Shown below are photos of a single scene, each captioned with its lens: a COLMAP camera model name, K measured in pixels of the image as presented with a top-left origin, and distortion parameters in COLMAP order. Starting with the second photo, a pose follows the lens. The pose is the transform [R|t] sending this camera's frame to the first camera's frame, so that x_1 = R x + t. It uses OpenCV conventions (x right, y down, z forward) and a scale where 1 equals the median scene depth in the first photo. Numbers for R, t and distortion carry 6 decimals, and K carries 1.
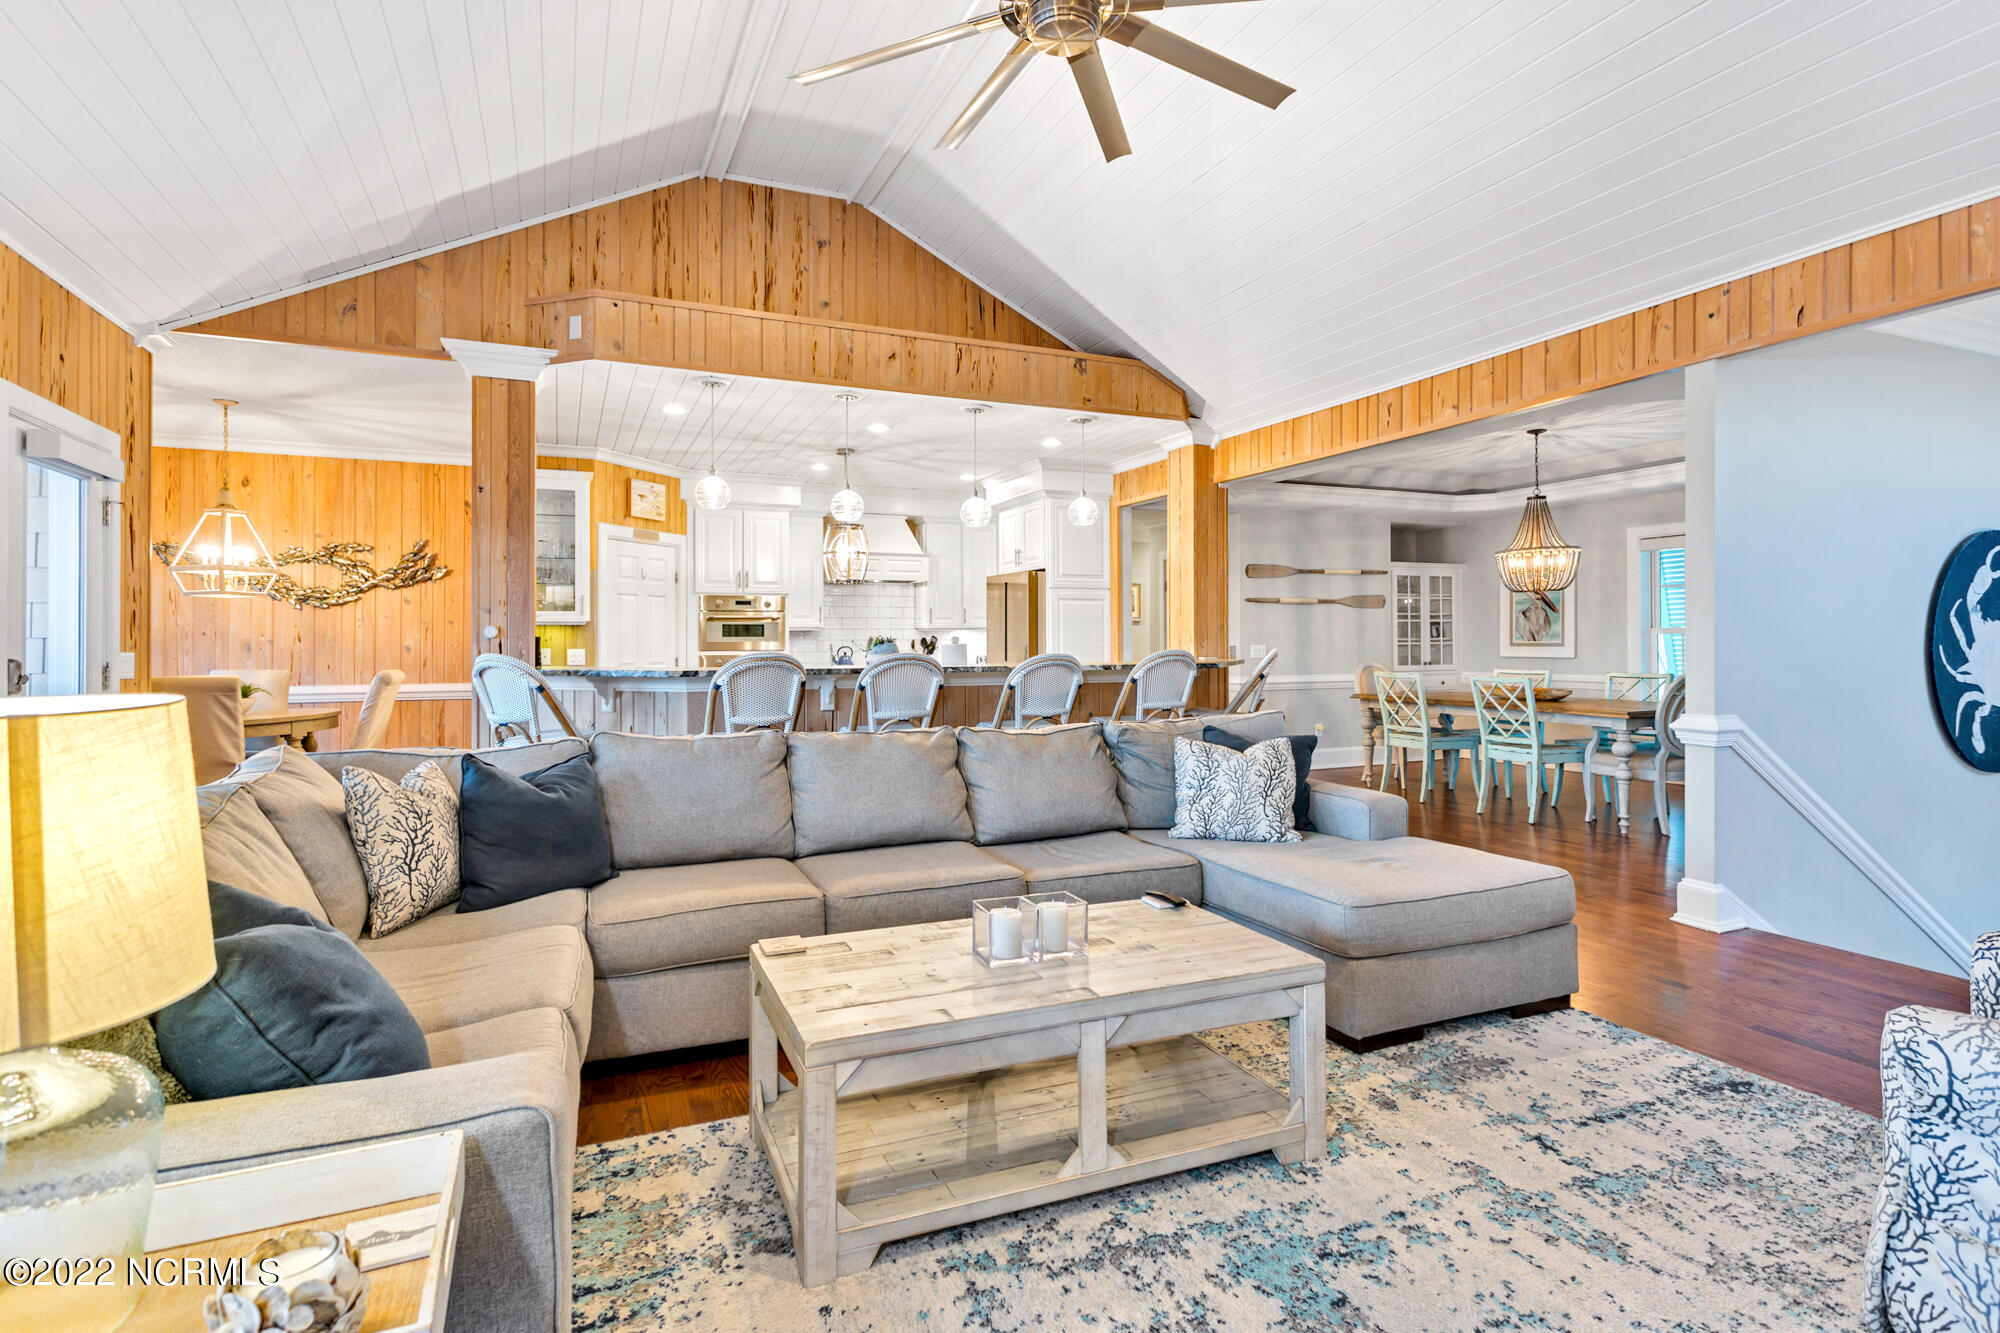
lens RADIAL K [[994.3, 0, 1034.9], [0, 994.3, 636.7], [0, 0, 1]] dist [0.007585, -0.002892]
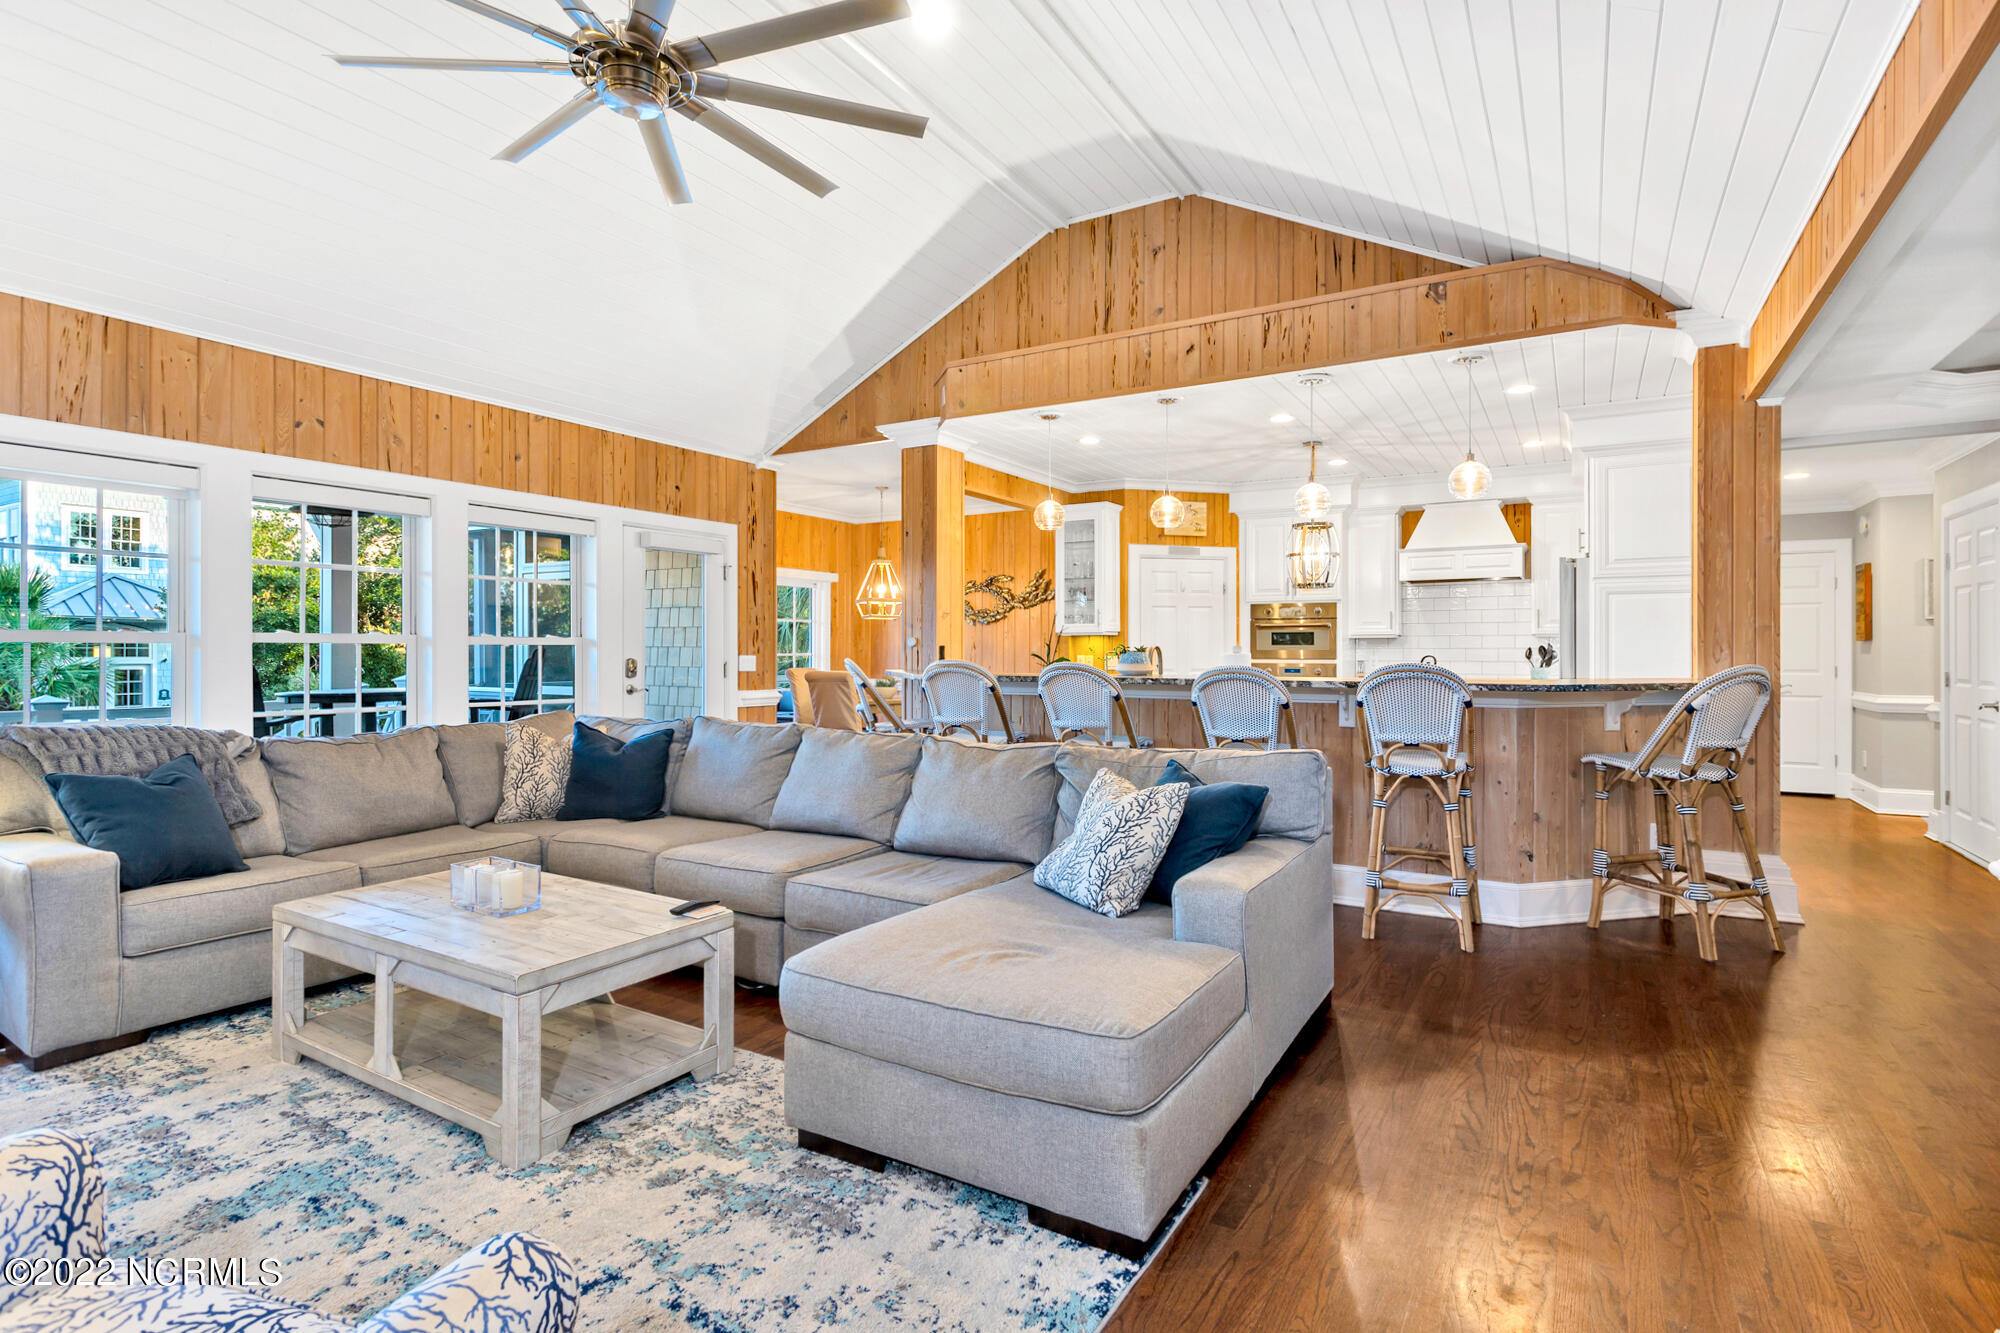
lens RADIAL K [[994.3, 0, 1016.1], [0, 994.3, 645.8], [0, 0, 1]] dist [0.007585, -0.002892]
pose [[0.576949, -0.000662, -0.816780, 0.513413], [0.002020, 0.999998, 0.000617, -0.000537], [0.816778, -0.002006, 0.576949, 0.307812]]
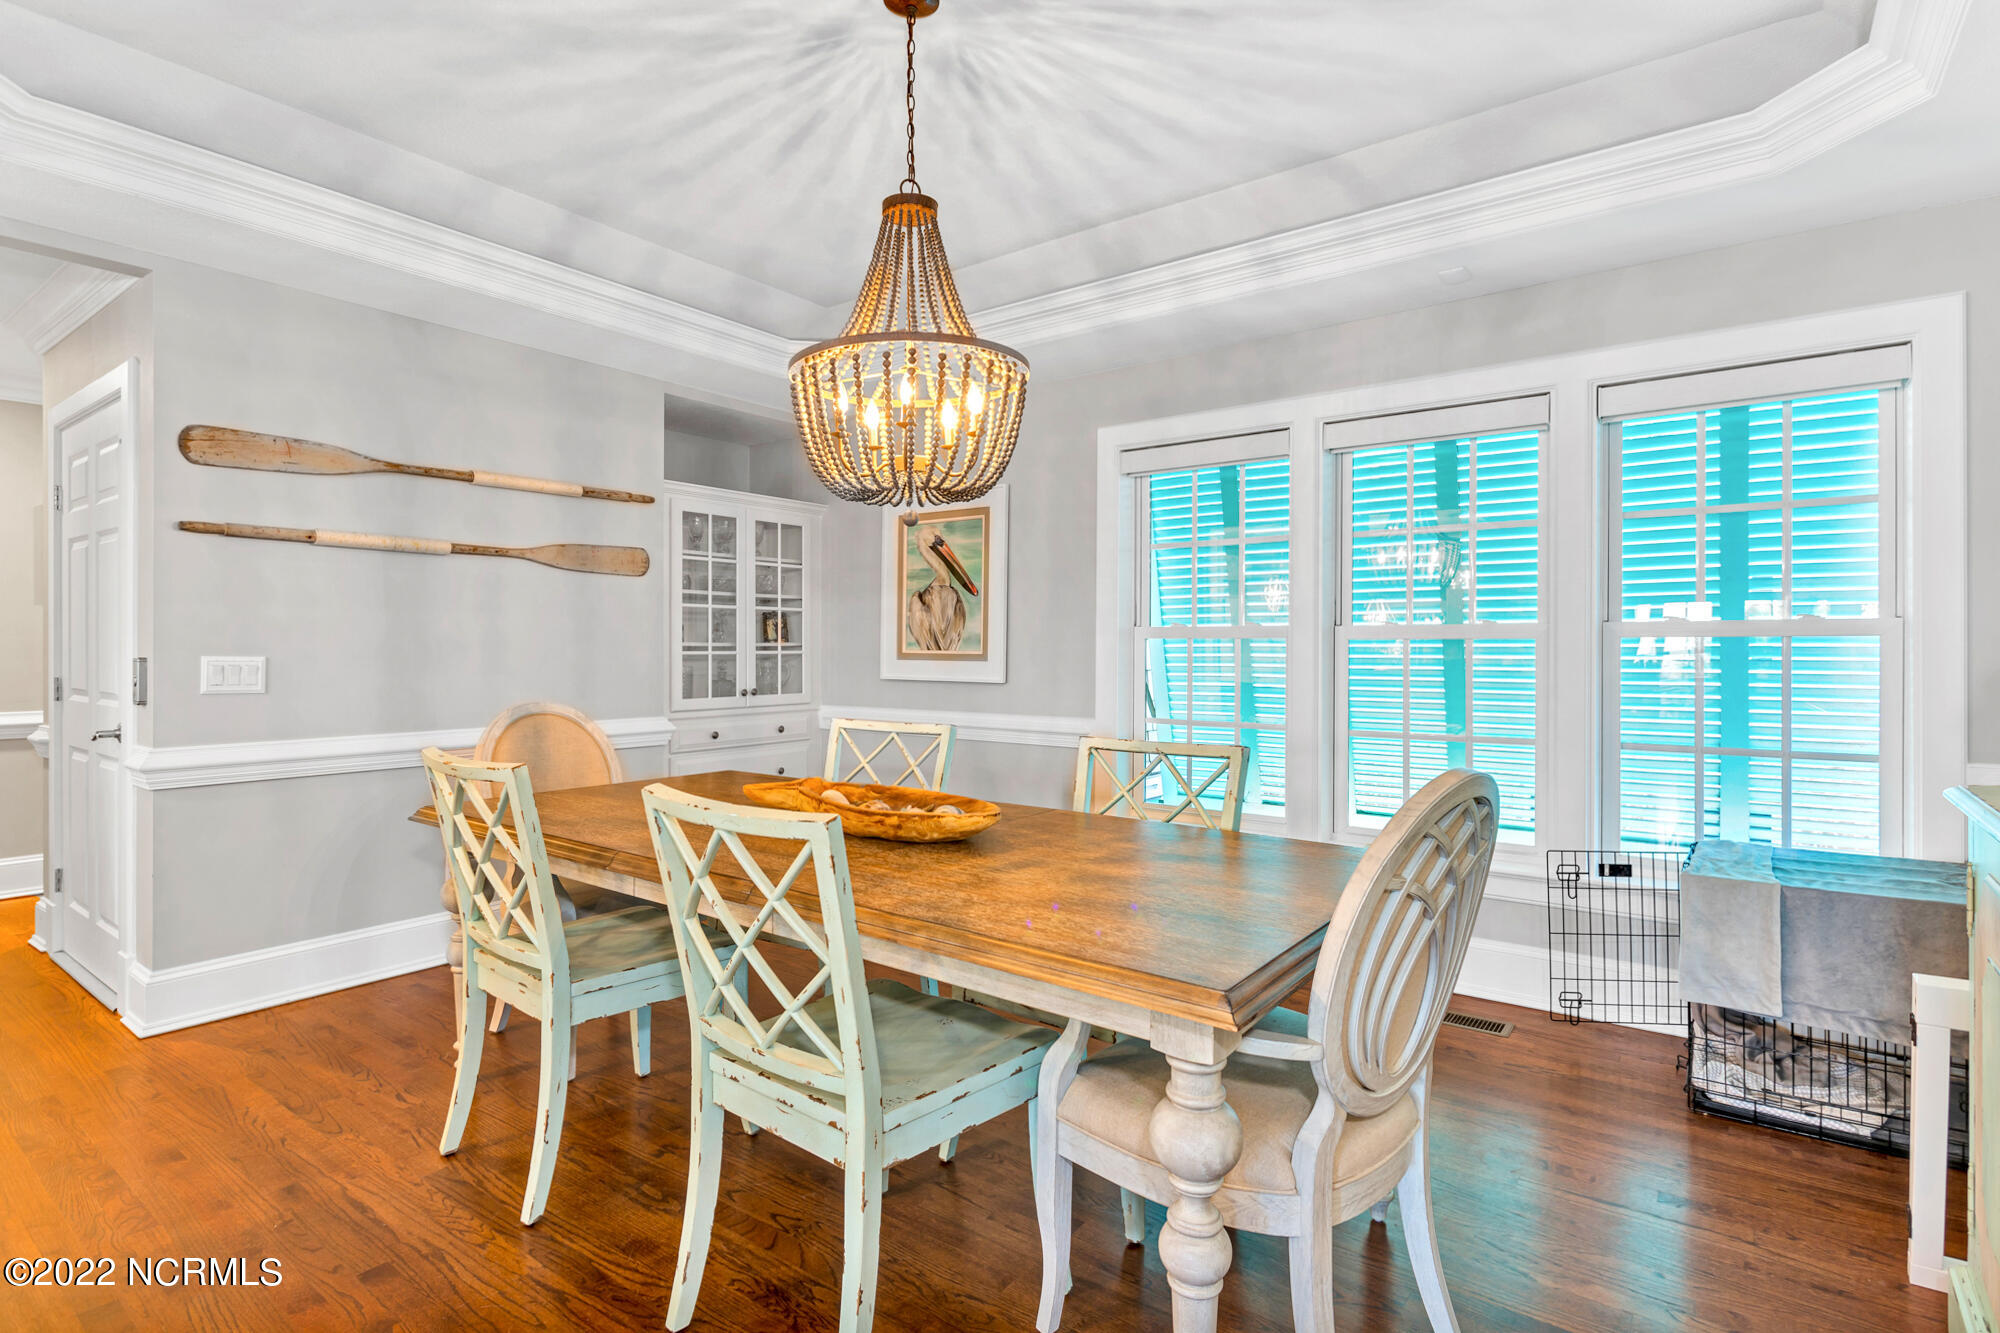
lens RADIAL K [[994.3, 0, 996.3], [0, 994.3, 654.1], [0, 0, 1]] dist [0.007585, -0.002892]
pose [[0.882750, 0.005018, 0.469817, 0.454551], [-0.011104, 0.999886, 0.010183, 0.001537], [-0.469712, -0.014206, 0.882705, 0.842795]]
